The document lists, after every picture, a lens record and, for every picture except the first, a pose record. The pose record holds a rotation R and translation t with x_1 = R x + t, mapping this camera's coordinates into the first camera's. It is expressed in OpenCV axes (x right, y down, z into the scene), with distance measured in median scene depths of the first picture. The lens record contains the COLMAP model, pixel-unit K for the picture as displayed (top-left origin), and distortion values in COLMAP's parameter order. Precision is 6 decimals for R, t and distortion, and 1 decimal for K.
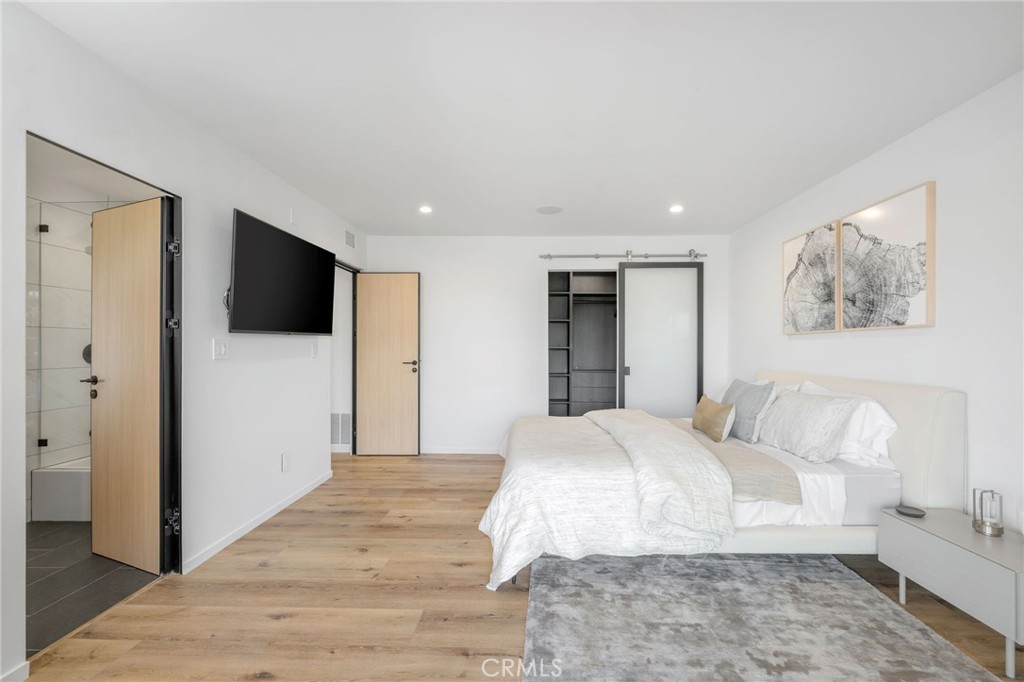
lens RADIAL K [[432.9, 0, 513.1], [0, 432.9, 343.5], [0, 0, 1]] dist [0.003887, -0.000652]
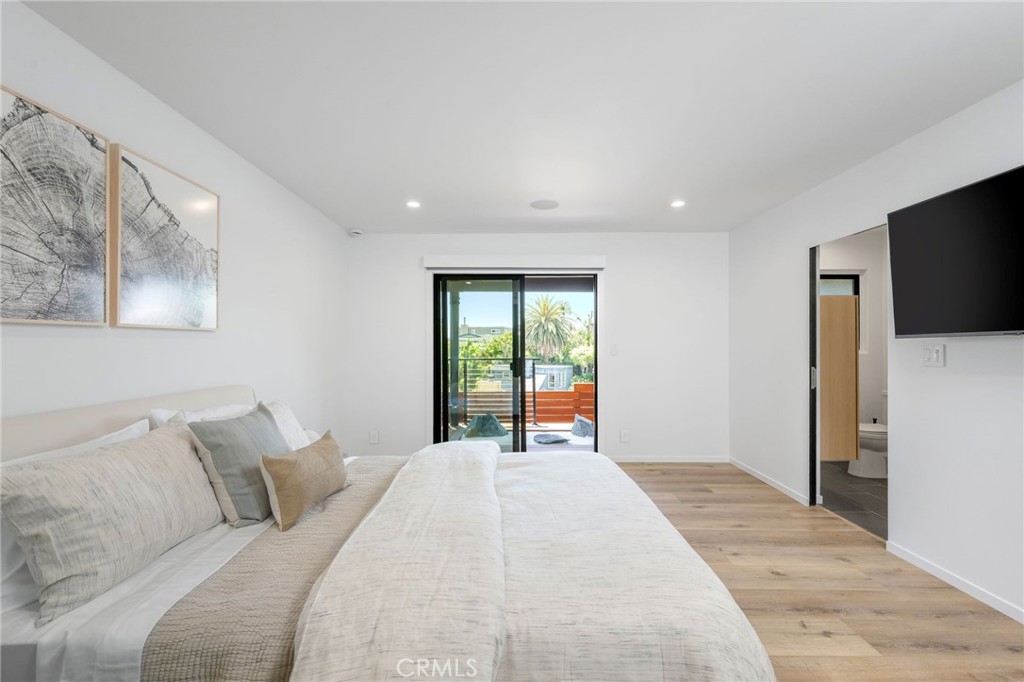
lens RADIAL K [[432.9, 0, 509.8], [0, 432.9, 343.7], [0, 0, 1]] dist [0.003887, -0.000652]
pose [[-0.999516, -0.003643, -0.030883, 0.220892], [-0.003286, 0.999927, -0.011594, 0.001632], [0.030923, -0.011487, -0.999456, 1.686222]]
